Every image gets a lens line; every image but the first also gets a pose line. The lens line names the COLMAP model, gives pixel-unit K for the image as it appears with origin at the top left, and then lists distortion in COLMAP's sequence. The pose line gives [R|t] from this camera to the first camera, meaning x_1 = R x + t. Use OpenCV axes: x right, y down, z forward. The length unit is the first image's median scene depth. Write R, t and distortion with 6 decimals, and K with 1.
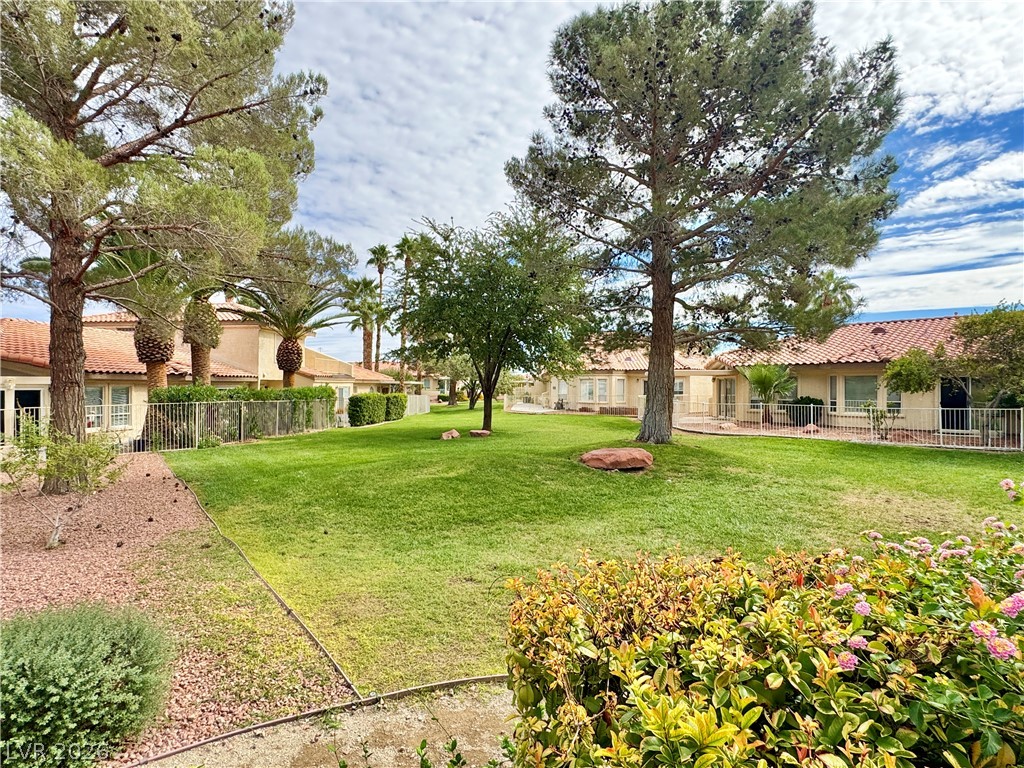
lens RADIAL K [[565.8, 0, 512.2], [0, 565.8, 383.1], [0, 0, 1]] dist [-0.000510, -0.000040]
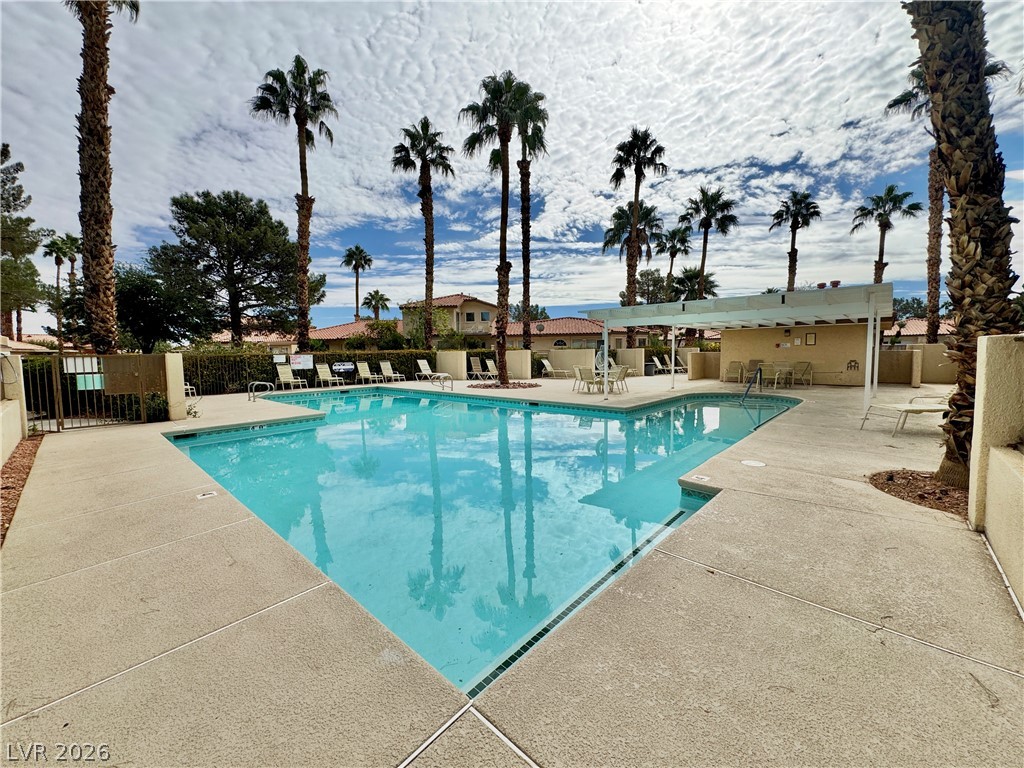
lens RADIAL K [[413.2, 0, 512.8], [0, 413.2, 381.0], [0, 0, 1]] dist [-0.002316, 0.000023]
pose [[0.775133, -0.058717, 0.629064, 0.017676], [0.012862, 0.996932, 0.077206, 0.009299], [-0.631667, -0.051754, 0.773510, -0.433470]]
